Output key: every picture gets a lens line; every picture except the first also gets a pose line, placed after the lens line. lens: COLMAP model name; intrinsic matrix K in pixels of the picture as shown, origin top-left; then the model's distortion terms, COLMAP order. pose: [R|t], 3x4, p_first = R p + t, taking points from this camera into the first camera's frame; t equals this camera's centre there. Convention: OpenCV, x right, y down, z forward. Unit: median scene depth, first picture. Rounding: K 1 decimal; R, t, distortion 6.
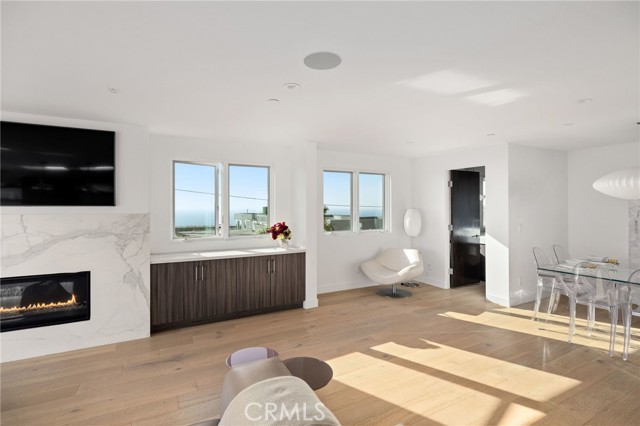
lens RADIAL K [[311.6, 0, 320.7], [0, 311.6, 208.1], [0, 0, 1]] dist [-0.002313, 0.000617]
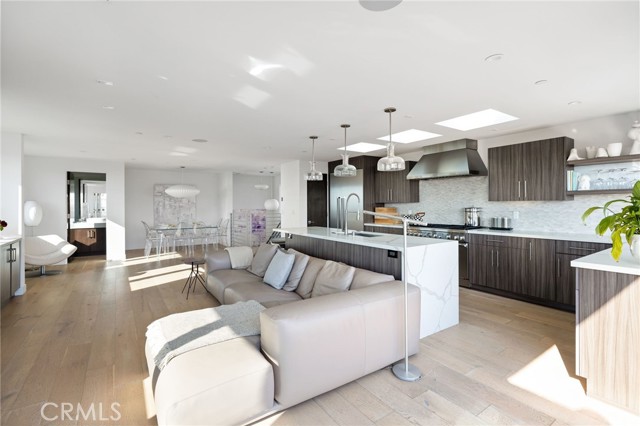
lens RADIAL K [[295.3, 0, 320.4], [0, 295.3, 204.4], [0, 0, 1]] dist [-0.005020, -0.000468]
pose [[-0.109719, 0.004310, 0.993953, -1.226799], [0.005777, 0.999976, -0.003698, 0.033539], [-0.993946, 0.005336, -0.109741, 0.126046]]
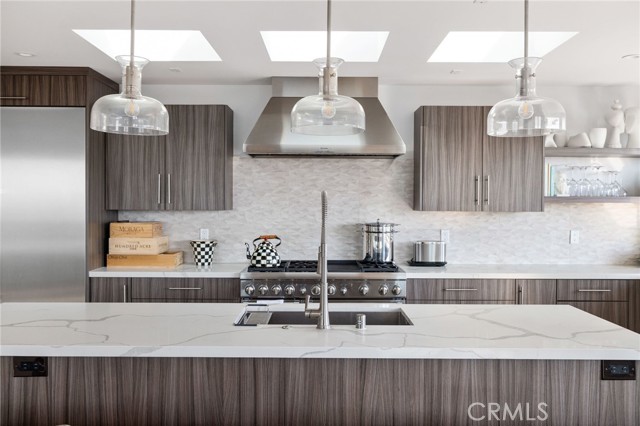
lens RADIAL K [[587.5, 0, 320.0], [0, 587.5, 213.0], [0, 0, 1]] dist [0.000263, -0.001569]
pose [[-0.883352, -0.010857, 0.468585, -0.537006], [-0.003690, 0.999862, 0.016210, 0.007245], [-0.468696, 0.012590, -0.883270, 0.450052]]
